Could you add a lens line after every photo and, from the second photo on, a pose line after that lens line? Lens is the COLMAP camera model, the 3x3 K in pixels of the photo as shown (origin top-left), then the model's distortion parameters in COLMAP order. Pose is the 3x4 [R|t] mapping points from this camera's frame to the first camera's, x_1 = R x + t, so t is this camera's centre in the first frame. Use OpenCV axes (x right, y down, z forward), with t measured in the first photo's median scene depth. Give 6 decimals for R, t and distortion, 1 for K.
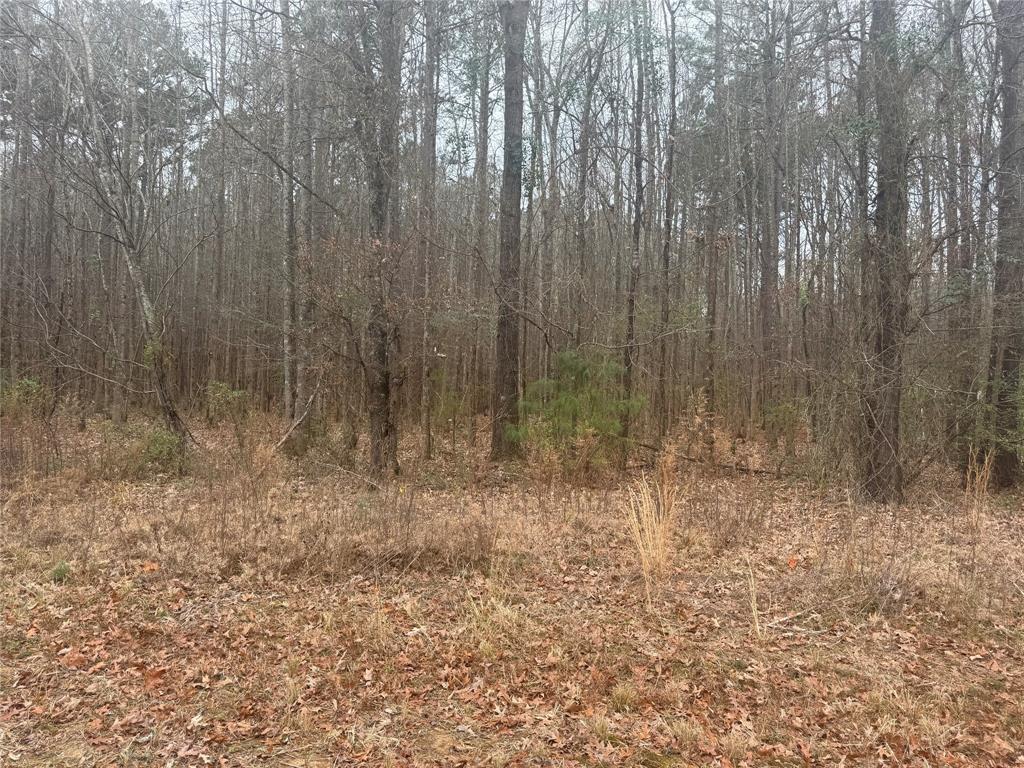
lens RADIAL K [[711.1, 0, 512.0], [0, 711.1, 384.0], [0, 0, 1]] dist [0.045660, -0.046081]
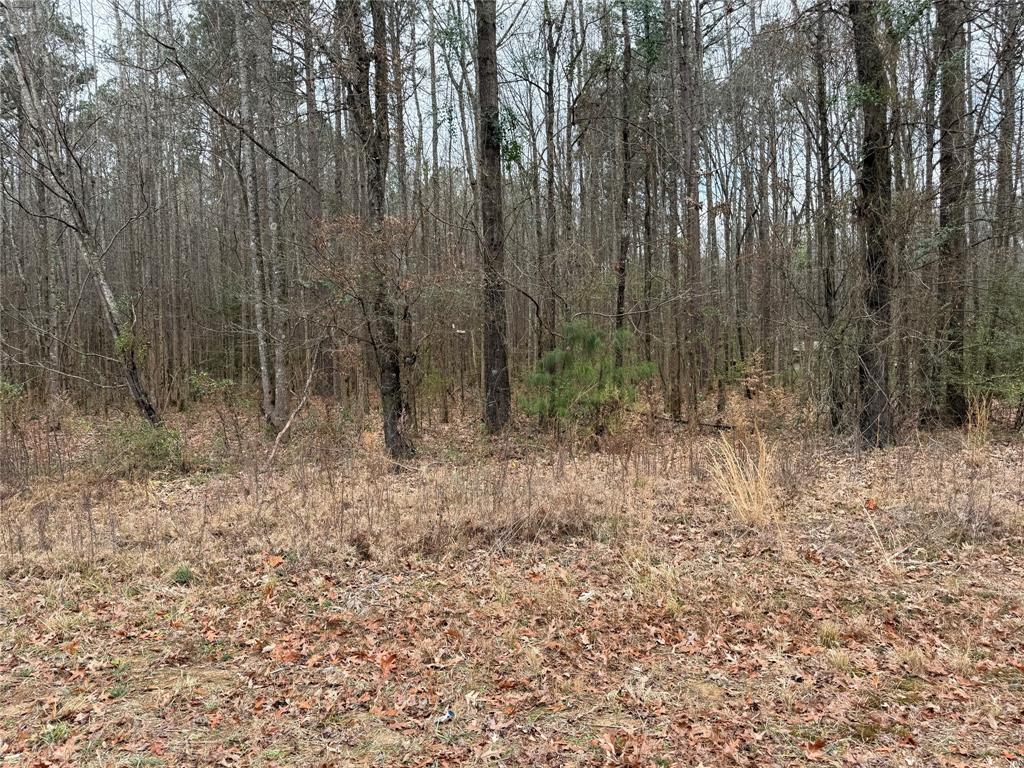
lens RADIAL K [[711.1, 0, 512.0], [0, 711.1, 384.0], [0, 0, 1]] dist [0.045660, -0.046081]
pose [[0.990132, -0.059298, 0.126977, -0.305596], [0.054443, 0.997659, 0.041372, -0.007990], [-0.129134, -0.034051, 0.991042, 0.000972]]
